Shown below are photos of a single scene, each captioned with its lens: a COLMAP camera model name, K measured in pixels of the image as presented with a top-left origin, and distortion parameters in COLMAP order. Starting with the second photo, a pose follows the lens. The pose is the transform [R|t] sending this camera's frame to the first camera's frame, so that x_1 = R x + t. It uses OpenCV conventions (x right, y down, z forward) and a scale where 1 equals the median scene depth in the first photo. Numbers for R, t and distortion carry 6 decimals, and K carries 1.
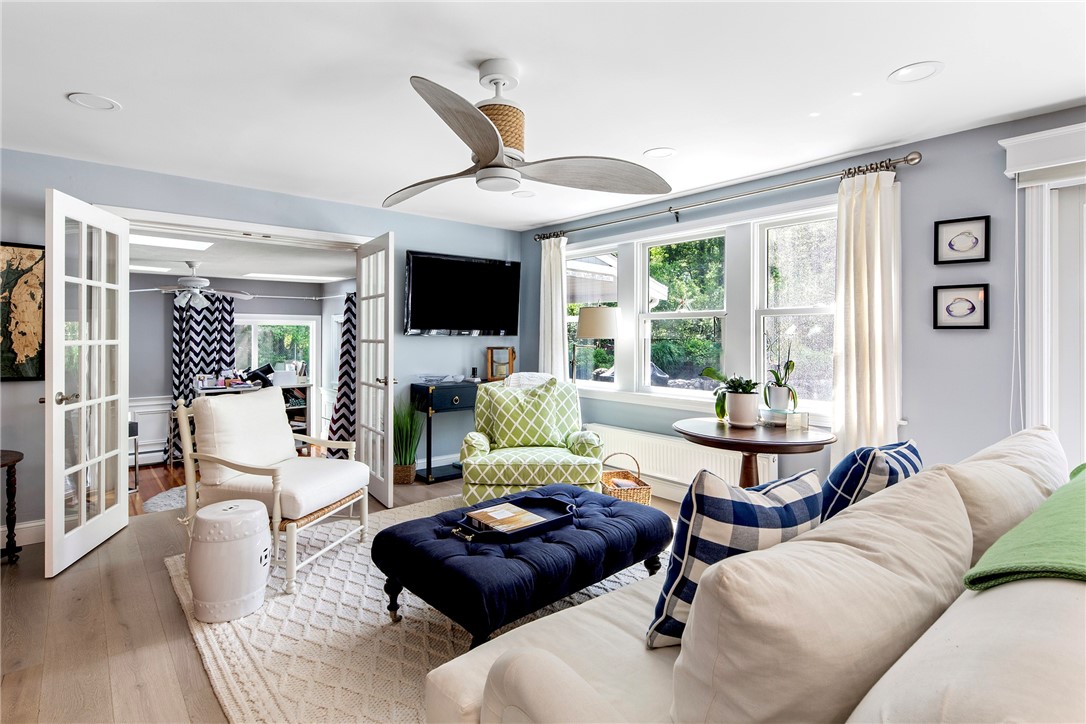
lens RADIAL K [[531.6, 0, 529.1], [0, 531.6, 334.4], [0, 0, 1]] dist [-0.001944, -0.001899]
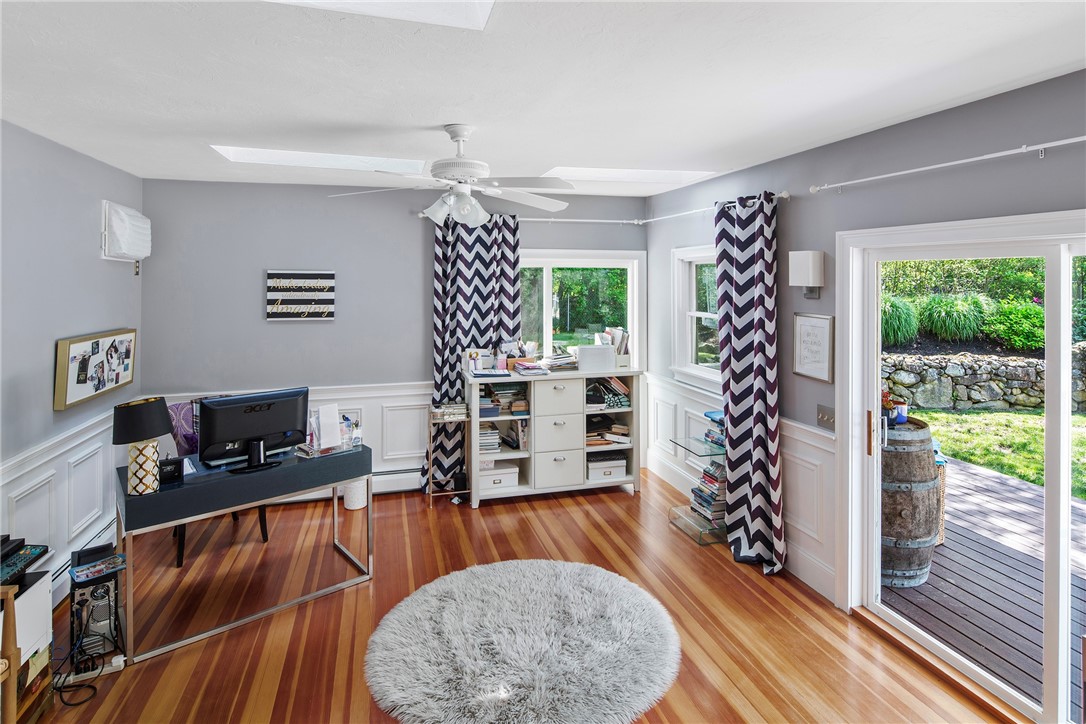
lens RADIAL K [[531.6, 0, 531.5], [0, 531.6, 281.2], [0, 0, 1]] dist [-0.001944, -0.001899]
pose [[0.905061, -0.000922, -0.425281, -0.294654], [0.000194, 0.999998, -0.001754, -0.001065], [0.425282, 0.001505, 0.905060, 0.472462]]
